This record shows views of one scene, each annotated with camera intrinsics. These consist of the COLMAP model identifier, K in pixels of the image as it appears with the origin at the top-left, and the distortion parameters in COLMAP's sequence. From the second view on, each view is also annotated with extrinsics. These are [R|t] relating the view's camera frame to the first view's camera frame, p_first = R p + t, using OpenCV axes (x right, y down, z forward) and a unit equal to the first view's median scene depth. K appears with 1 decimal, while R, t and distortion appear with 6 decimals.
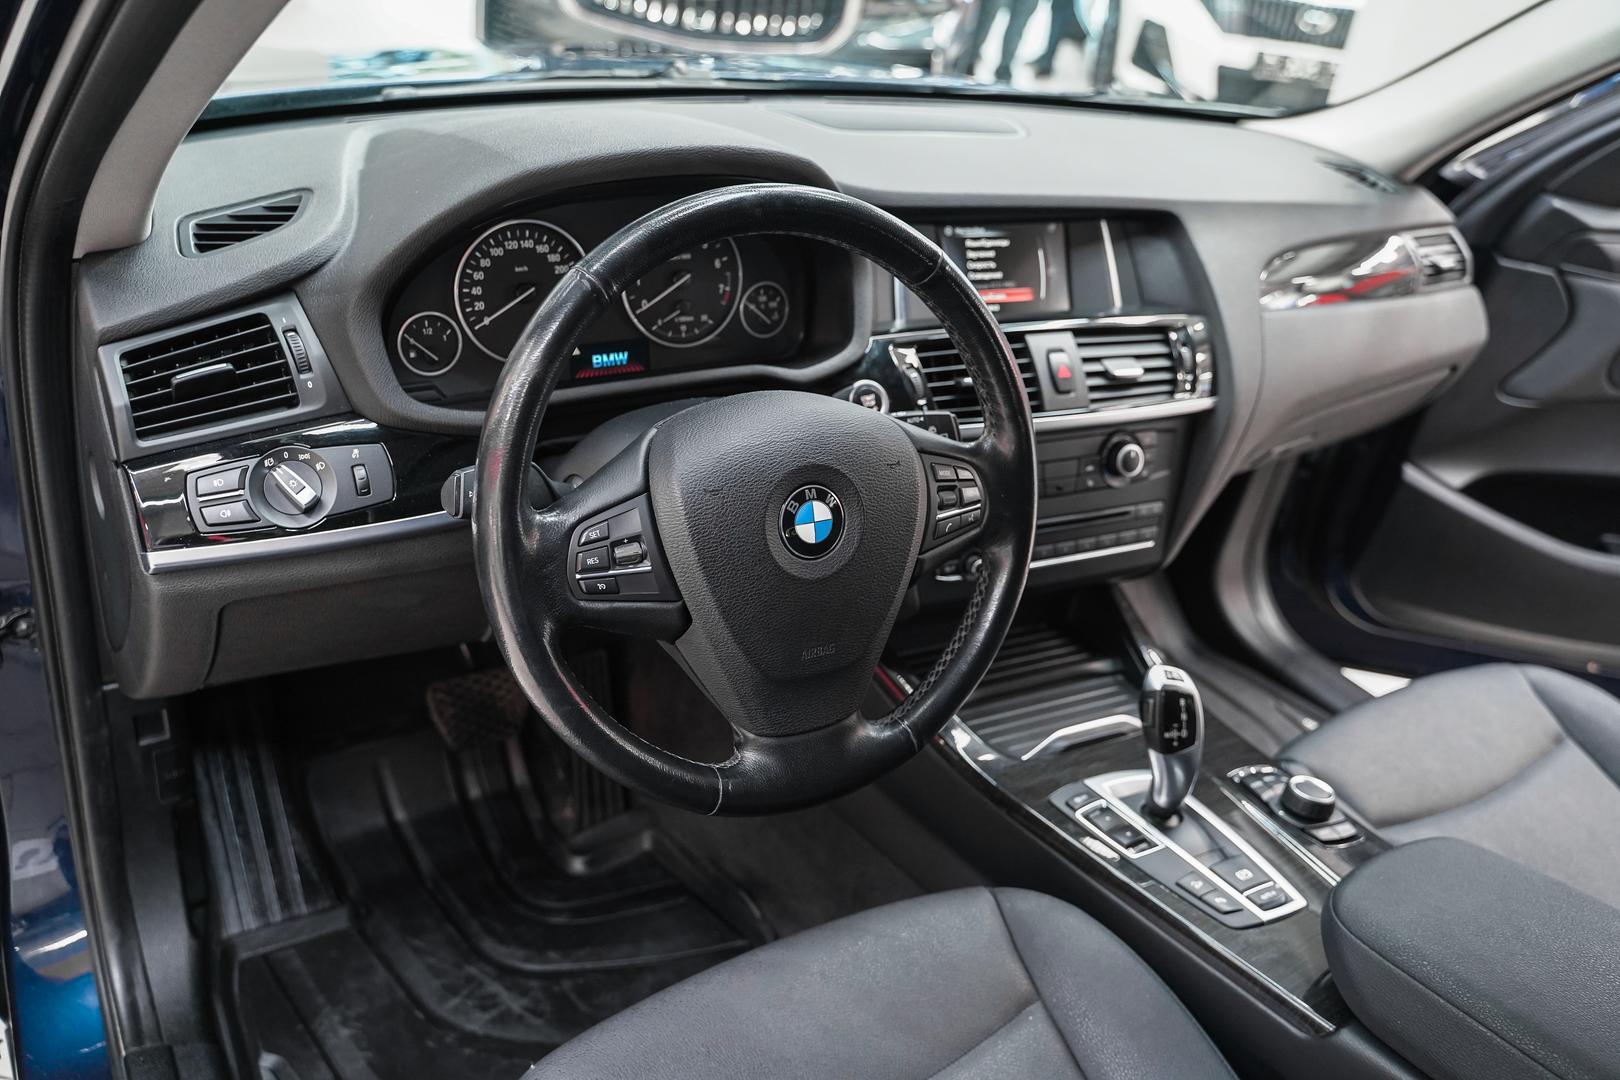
lens RADIAL K [[1294.3, 0, 810.0], [0, 1294.3, 540.0], [0, 0, 1]] dist [-0.020610, 0.014751]
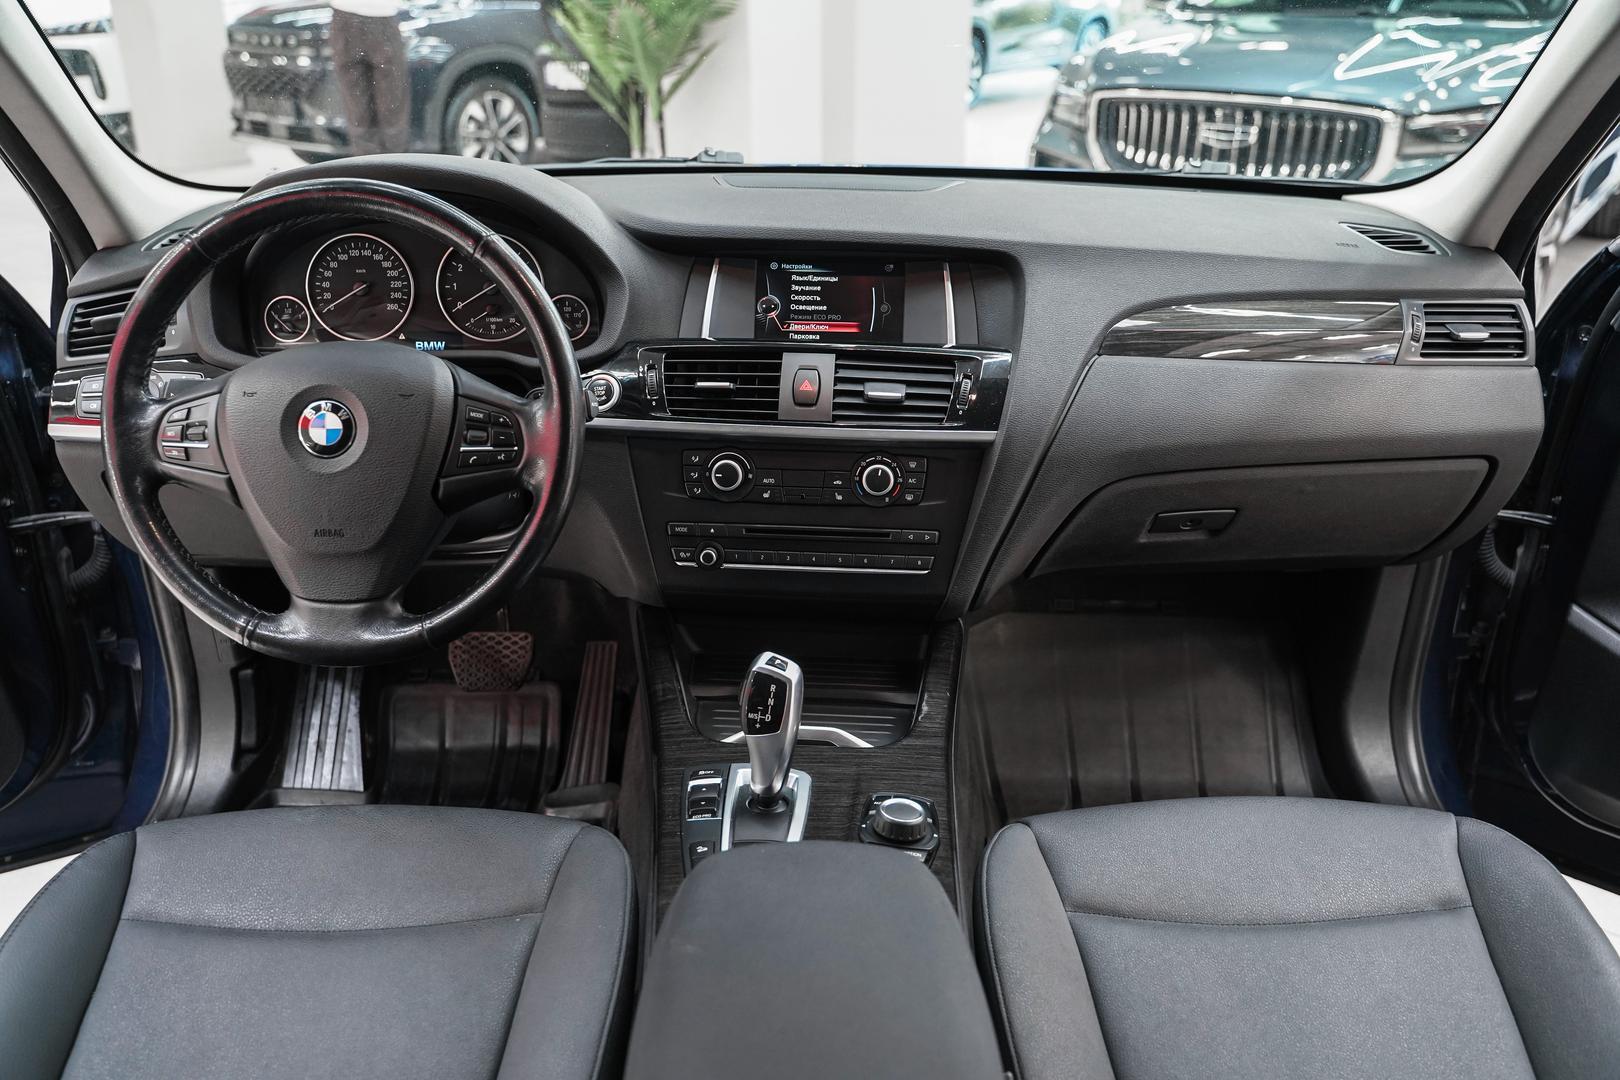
lens RADIAL K [[1294.3, 0, 810.0], [0, 1294.3, 540.0], [0, 0, 1]] dist [-0.020610, 0.014751]
pose [[0.847168, 0.103041, -0.521239, 0.744722], [-0.172429, 0.981236, -0.086274, 0.083756], [0.502569, 0.162965, 0.849039, 0.110617]]
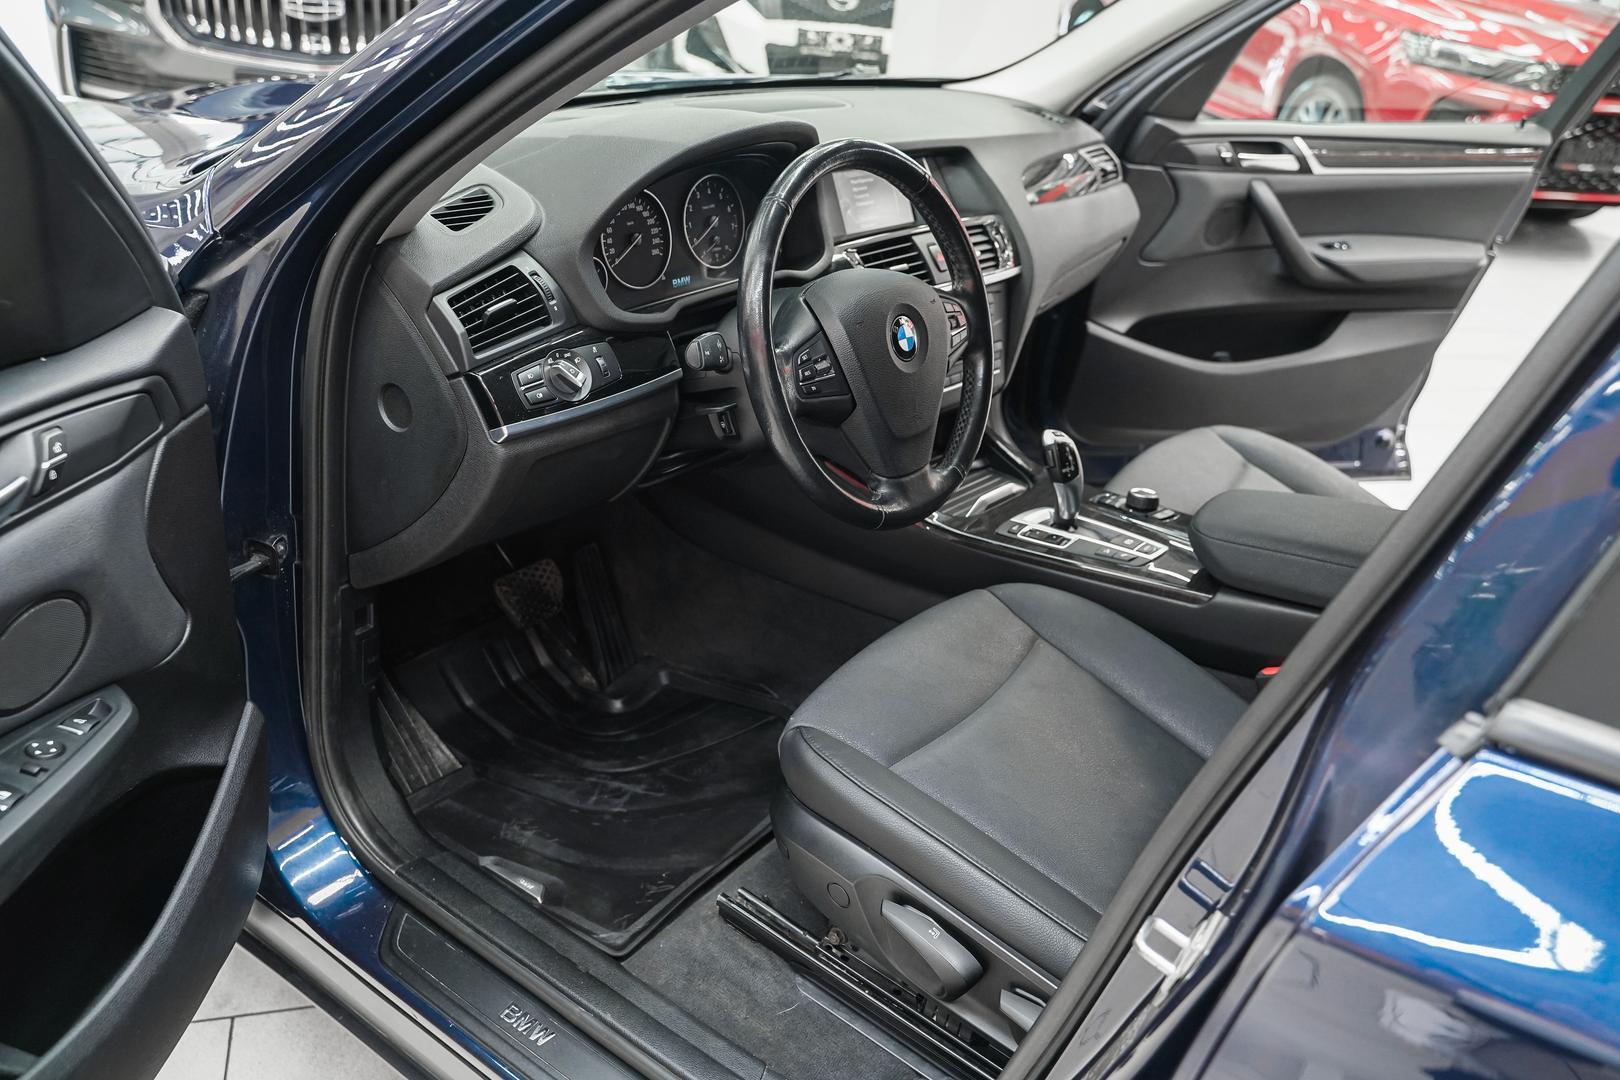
lens RADIAL K [[1328.0, 0, 810.0], [0, 1328.0, 540.0], [0, 0, 1]] dist [-0.013957, 0.002943]
pose [[0.930528, -0.196645, 0.308949, -0.464858], [0.198080, 0.979813, 0.027046, 0.114272], [-0.308031, 0.036030, 0.950694, -0.385343]]
